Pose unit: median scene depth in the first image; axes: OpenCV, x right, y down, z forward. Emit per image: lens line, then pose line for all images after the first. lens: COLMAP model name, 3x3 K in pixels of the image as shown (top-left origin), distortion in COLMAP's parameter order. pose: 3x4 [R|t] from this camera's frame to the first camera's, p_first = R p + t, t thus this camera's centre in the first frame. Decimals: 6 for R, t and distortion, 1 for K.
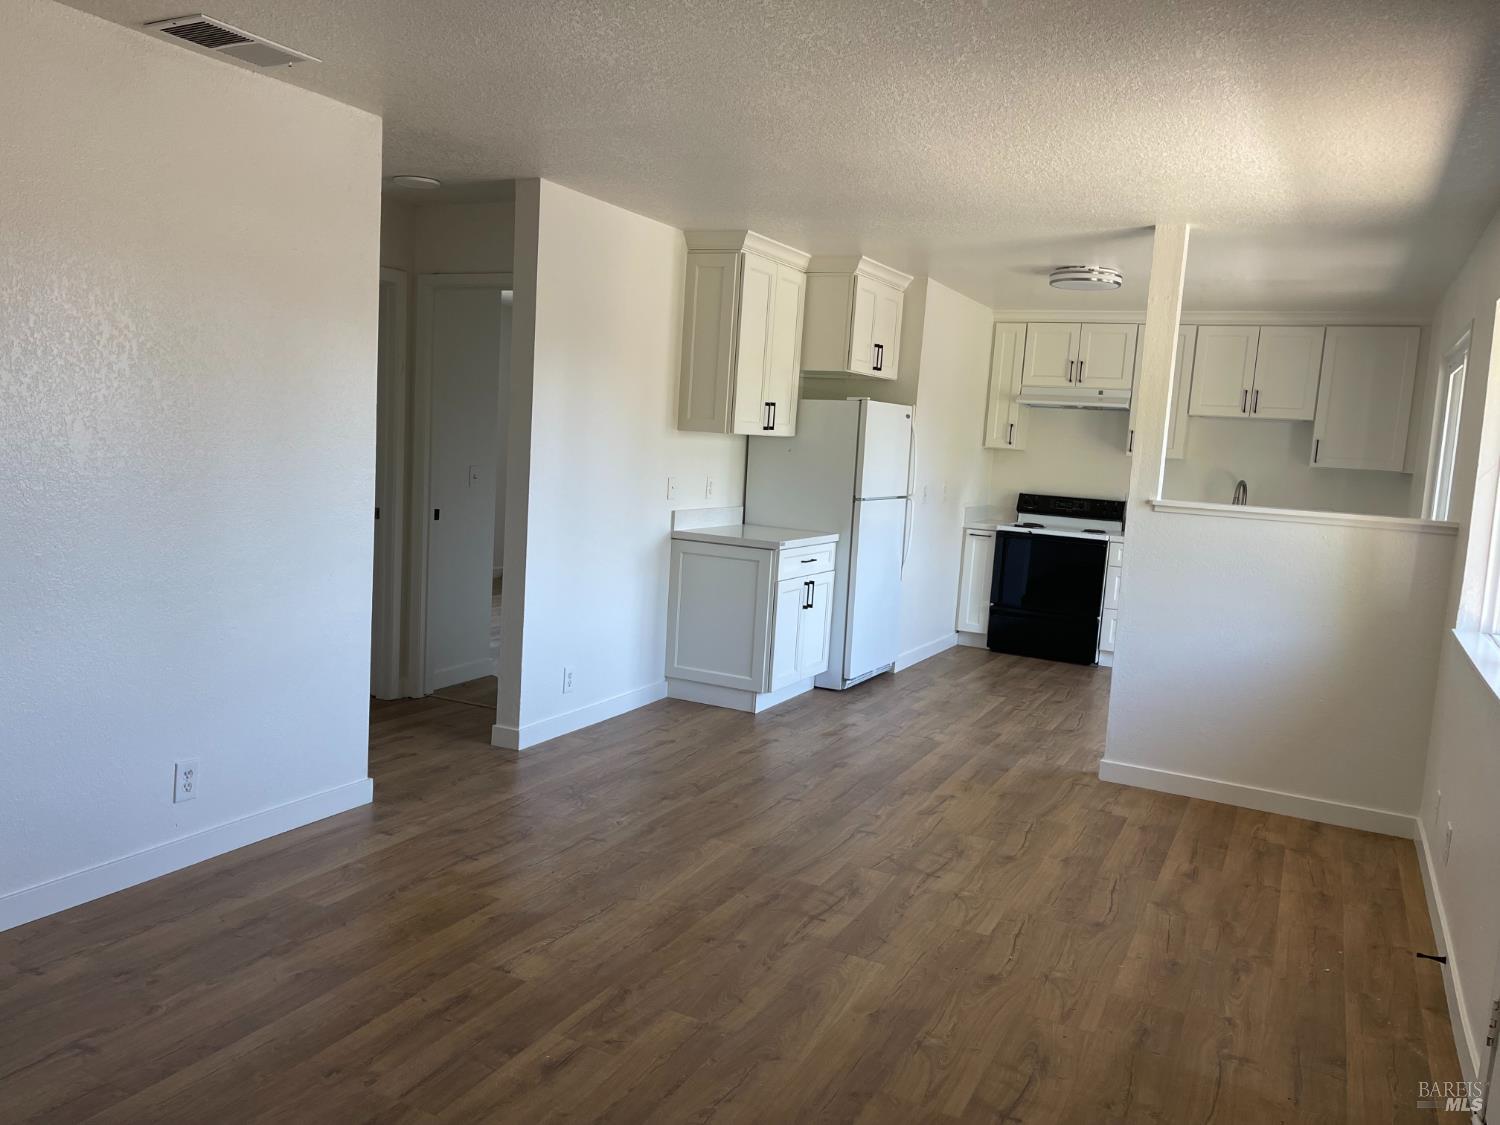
lens RADIAL K [[1128.7, 0, 751.7], [0, 1128.7, 560.8], [0, 0, 1]] dist [0.023804, -0.017037]
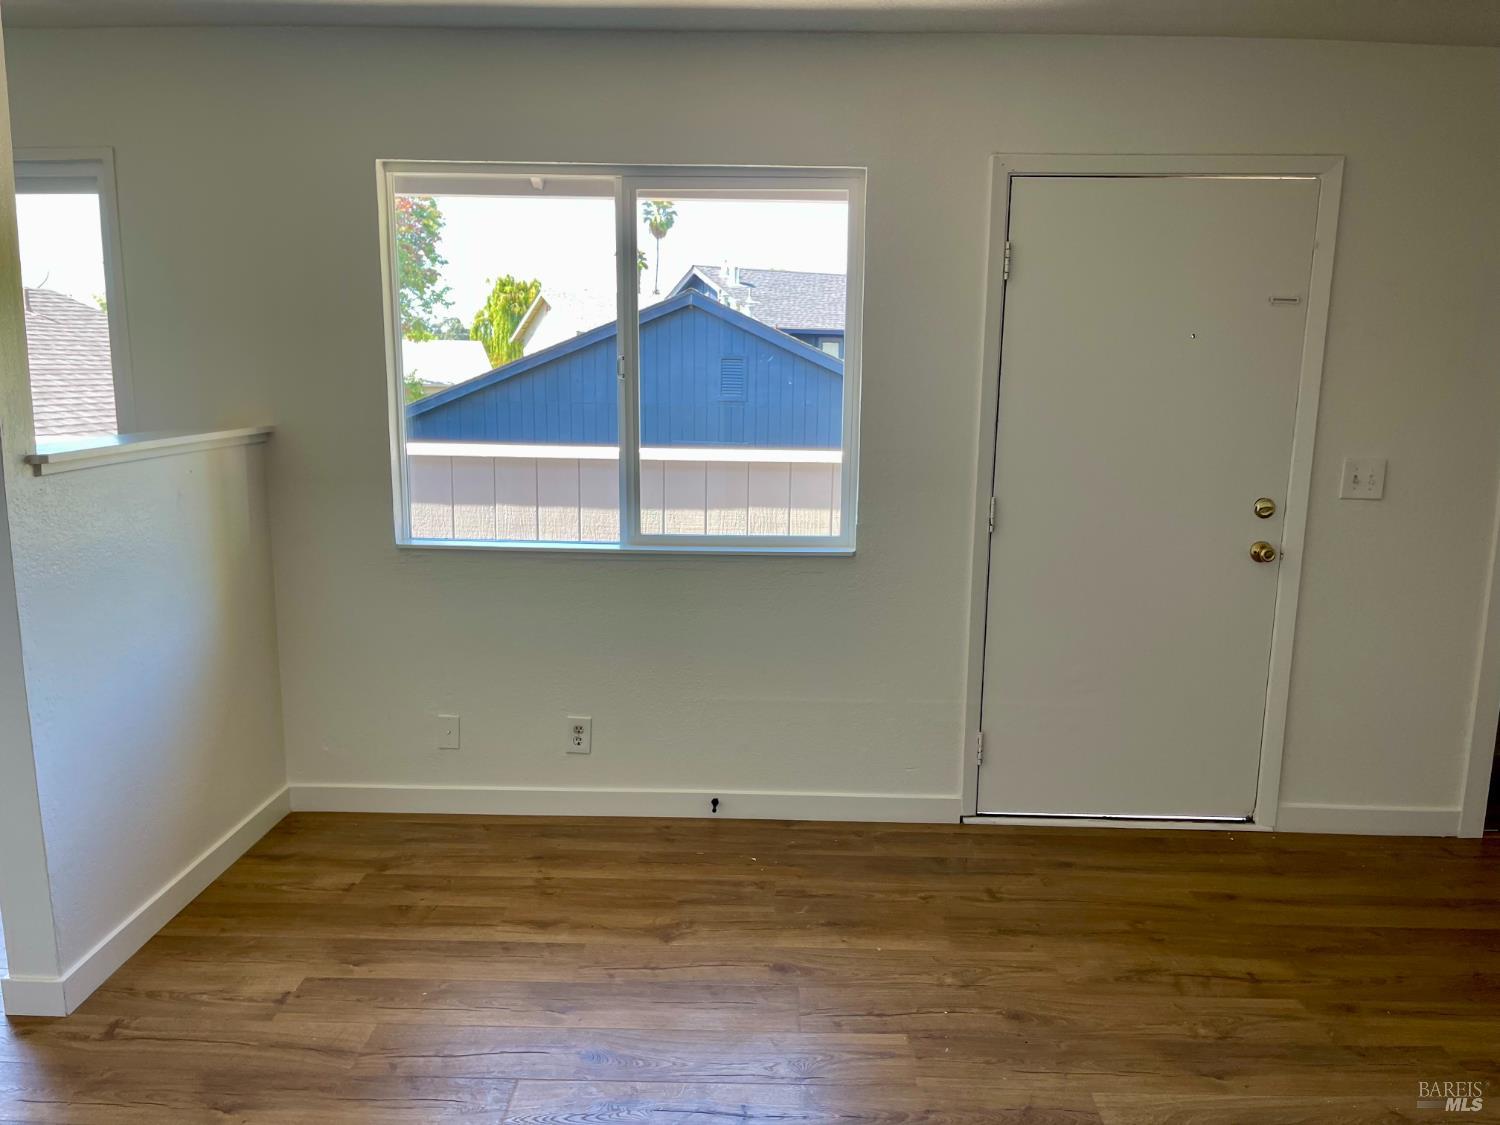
lens RADIAL K [[1128.7, 0, 754.1], [0, 1128.7, 561.7], [0, 0, 1]] dist [0.023804, -0.017037]
pose [[-0.425193, -0.216802, 0.878754, -0.388325], [0.066896, 0.960705, 0.269389, -0.203205], [-0.902627, 0.173327, -0.393982, 1.530405]]
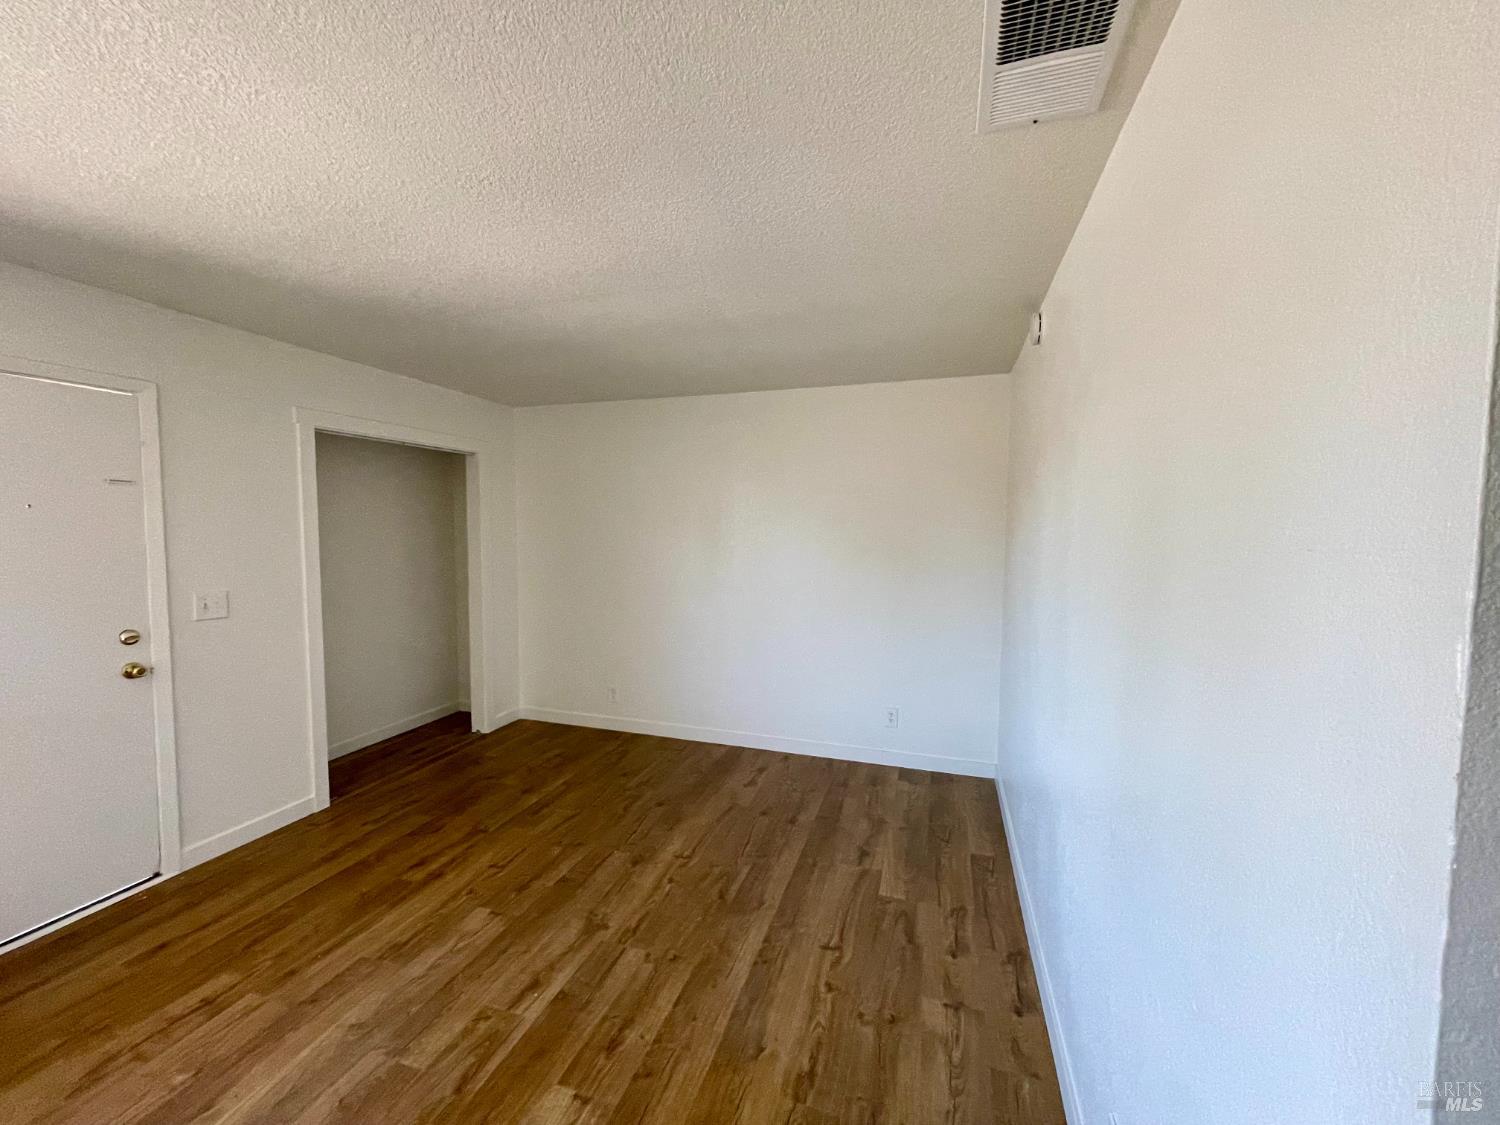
lens RADIAL K [[601.7, 0, 750.3], [0, 601.7, 555.1], [0, 0, 1]] dist [-0.000733, -0.000577]
pose [[-0.983806, -0.061490, -0.168360, -0.251065], [-0.089706, 0.982123, 0.165491, -0.226038], [0.155174, 0.177914, -0.971734, 1.483771]]
